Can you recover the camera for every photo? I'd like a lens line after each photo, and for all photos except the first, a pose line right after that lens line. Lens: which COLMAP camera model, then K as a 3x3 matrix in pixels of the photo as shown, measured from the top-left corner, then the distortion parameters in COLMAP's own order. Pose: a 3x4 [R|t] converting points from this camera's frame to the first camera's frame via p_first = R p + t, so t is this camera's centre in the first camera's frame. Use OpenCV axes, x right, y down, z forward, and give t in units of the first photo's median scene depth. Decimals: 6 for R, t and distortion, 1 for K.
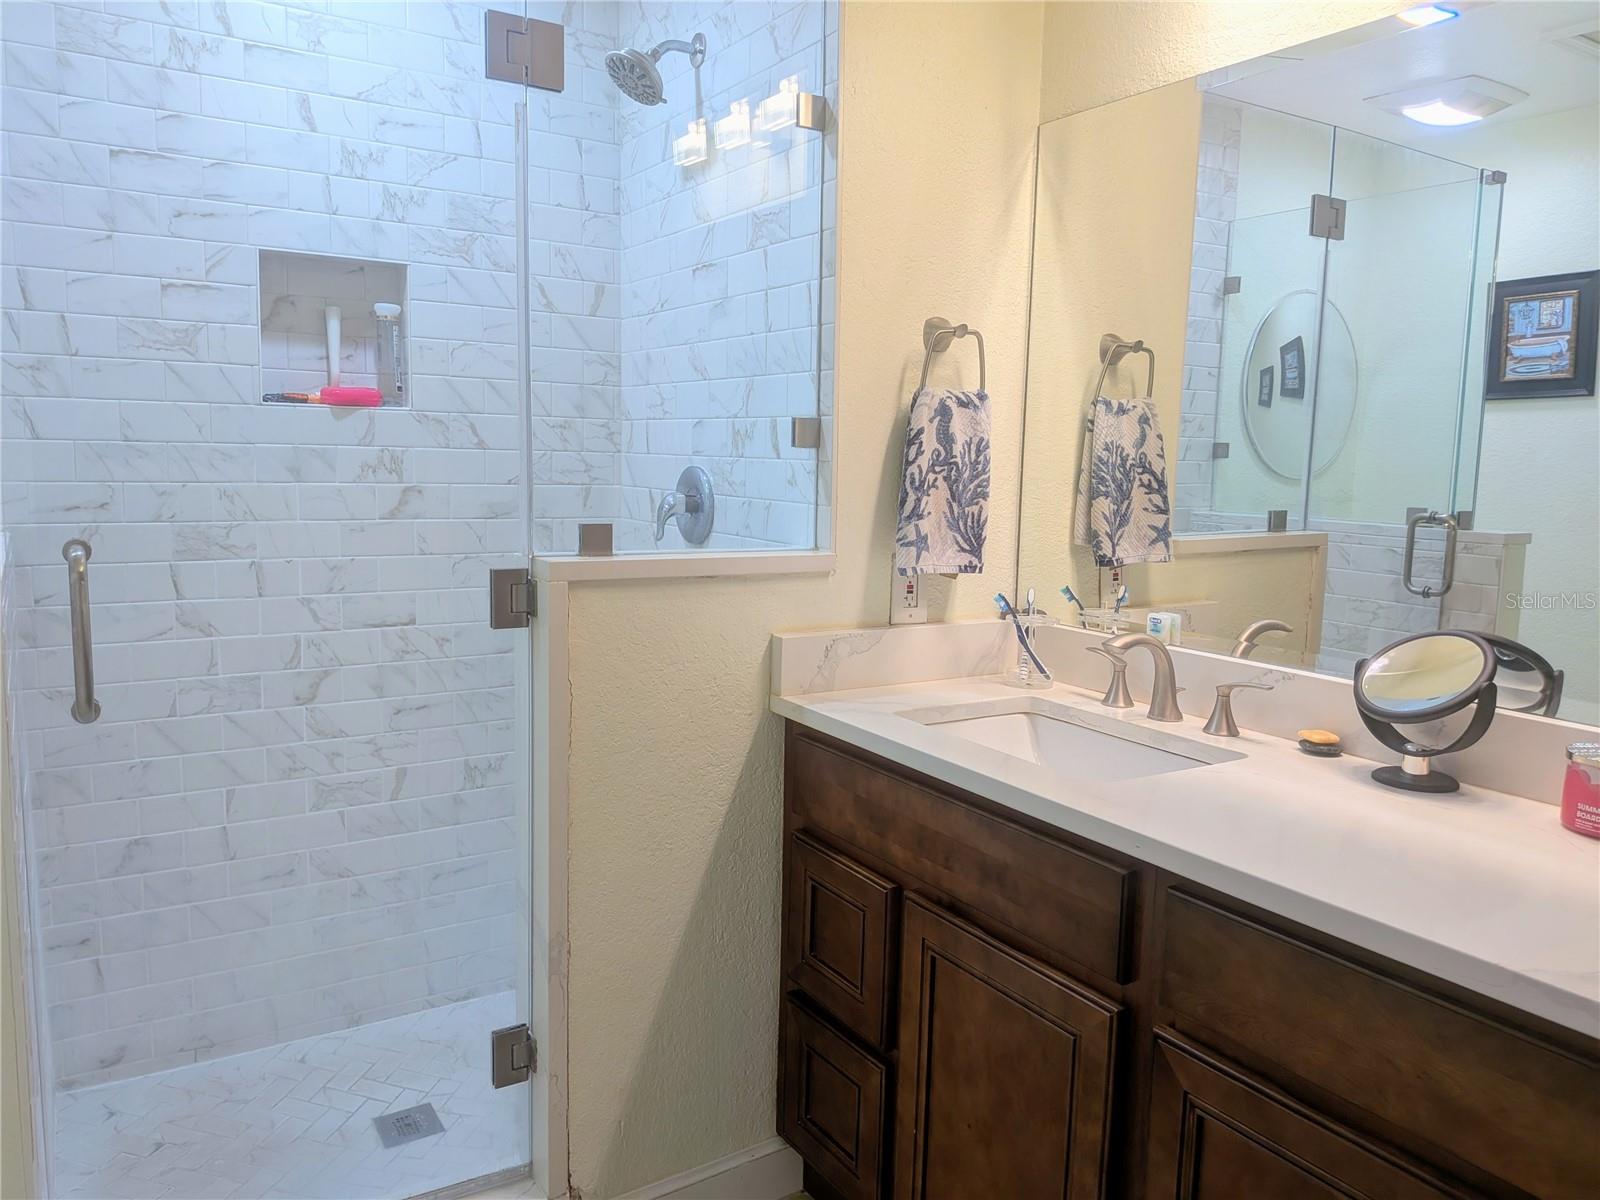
lens RADIAL K [[1179.2, 0, 826.6], [0, 1179.2, 605.5], [0, 0, 1]] dist [0.067575, -0.105751]
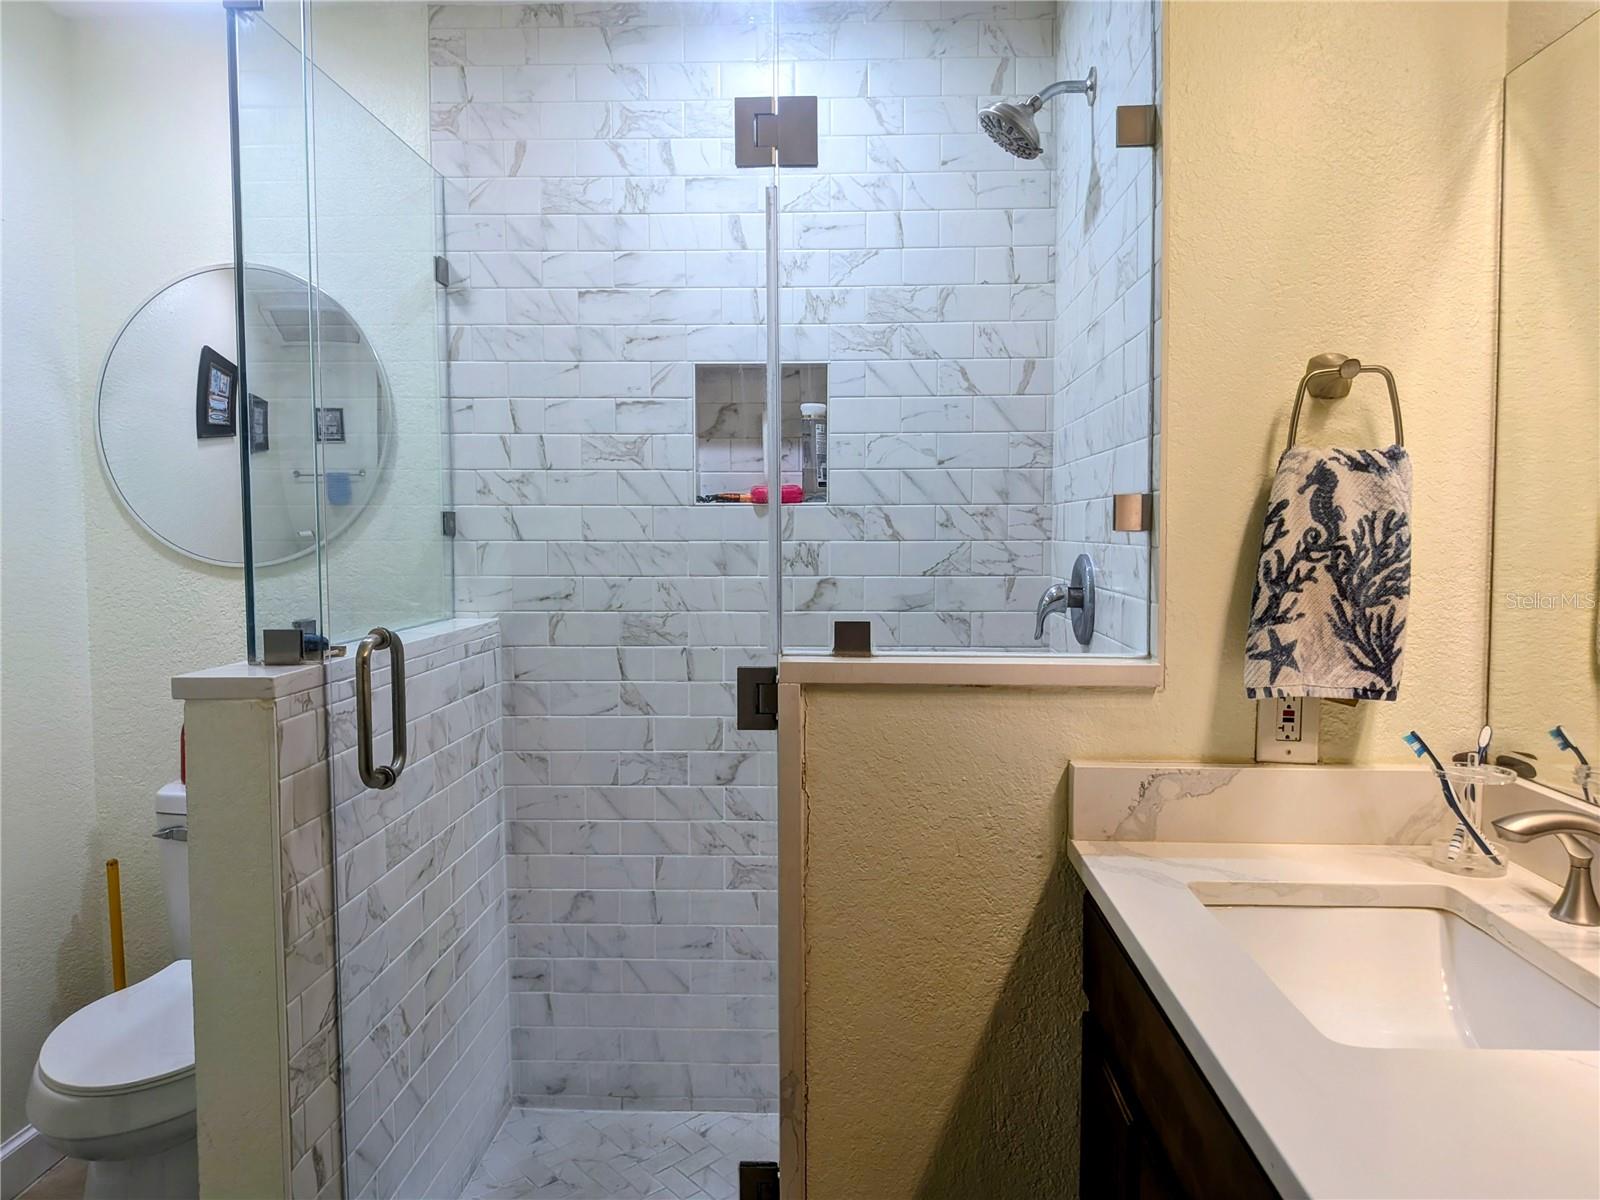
lens RADIAL K [[1179.2, 0, 792.9], [0, 1179.2, 607.2], [0, 0, 1]] dist [0.067575, -0.105751]
pose [[0.811800, 0.013254, -0.583785, 0.243789], [-0.054614, 0.997083, -0.053309, -0.024129], [0.581375, 0.075159, 0.810157, 0.196231]]
